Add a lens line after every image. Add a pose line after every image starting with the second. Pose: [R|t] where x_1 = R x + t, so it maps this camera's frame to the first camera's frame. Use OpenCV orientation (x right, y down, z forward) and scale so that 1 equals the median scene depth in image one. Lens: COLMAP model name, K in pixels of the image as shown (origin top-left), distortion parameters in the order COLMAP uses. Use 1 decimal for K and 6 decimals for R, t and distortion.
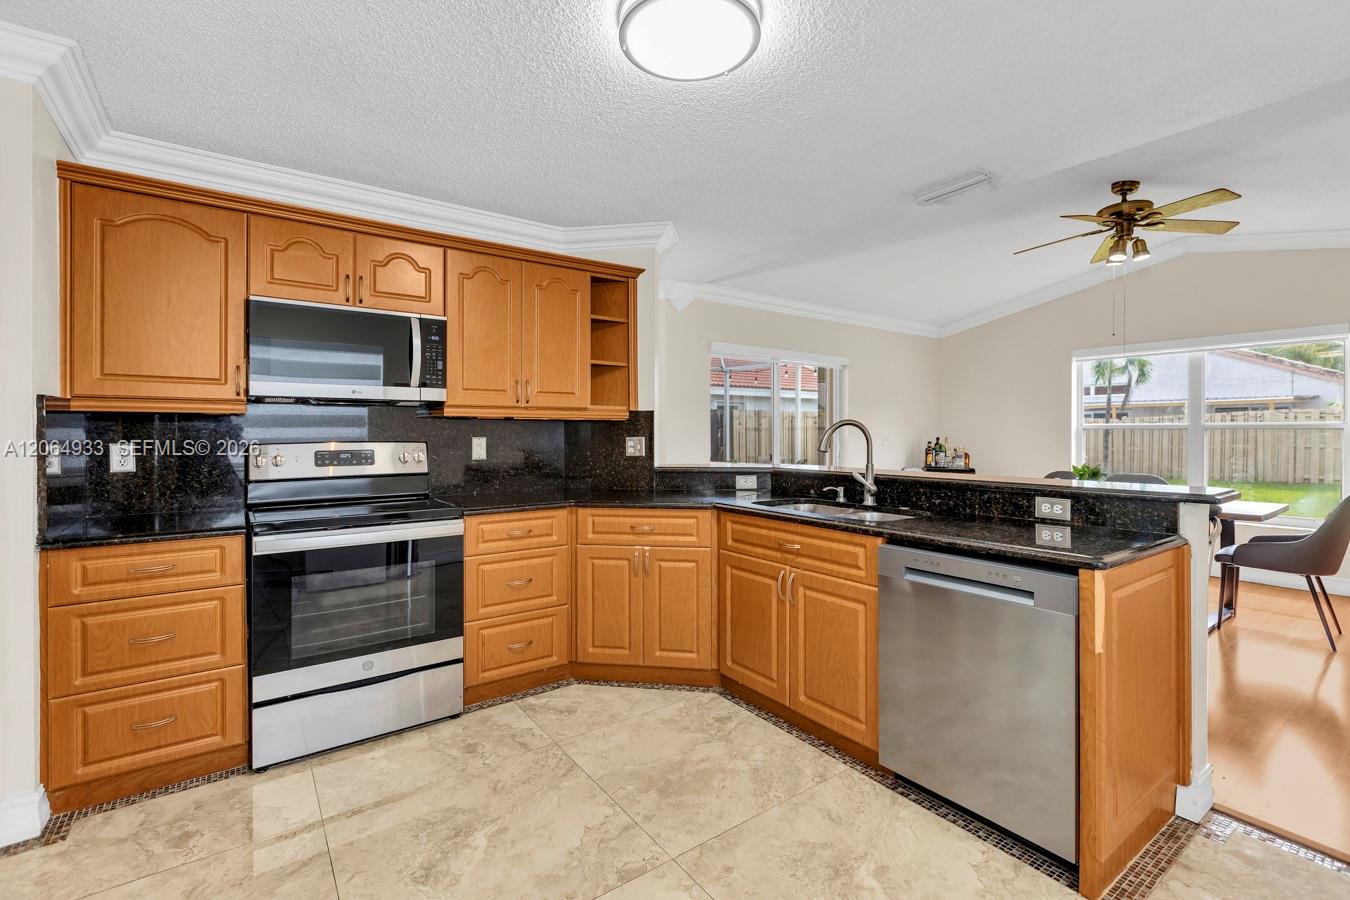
lens RADIAL K [[603.1, 0, 677.9], [0, 603.1, 438.5], [0, 0, 1]] dist [0.000611, -0.000707]
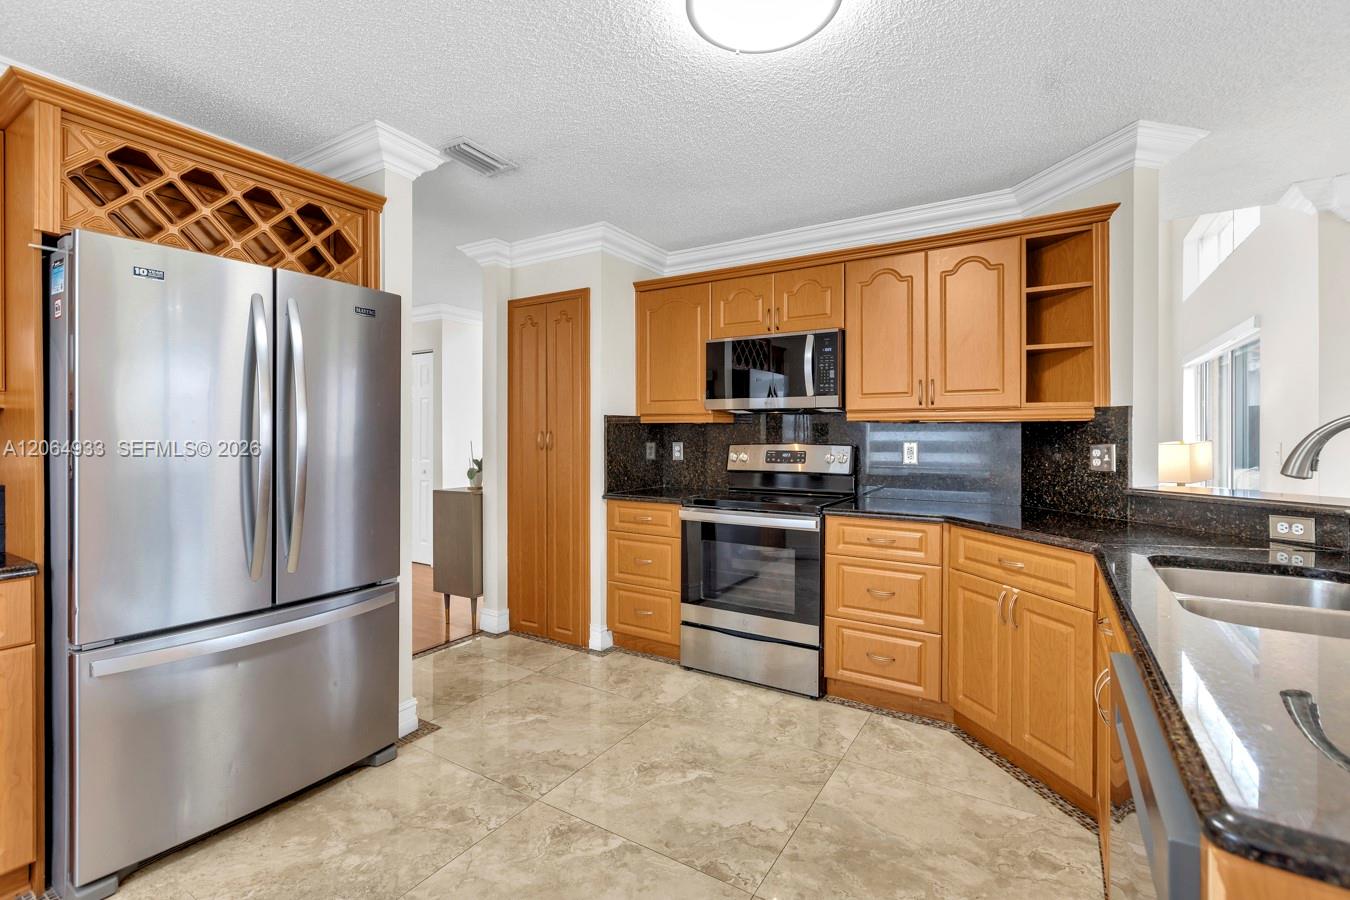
lens RADIAL K [[603.1, 0, 672.1], [0, 603.1, 439.0], [0, 0, 1]] dist [0.000611, -0.000707]
pose [[0.375218, 0.008600, -0.926897, 0.510640], [-0.011567, 0.999923, 0.004595, -0.007388], [0.926865, 0.008997, 0.375288, 0.334311]]
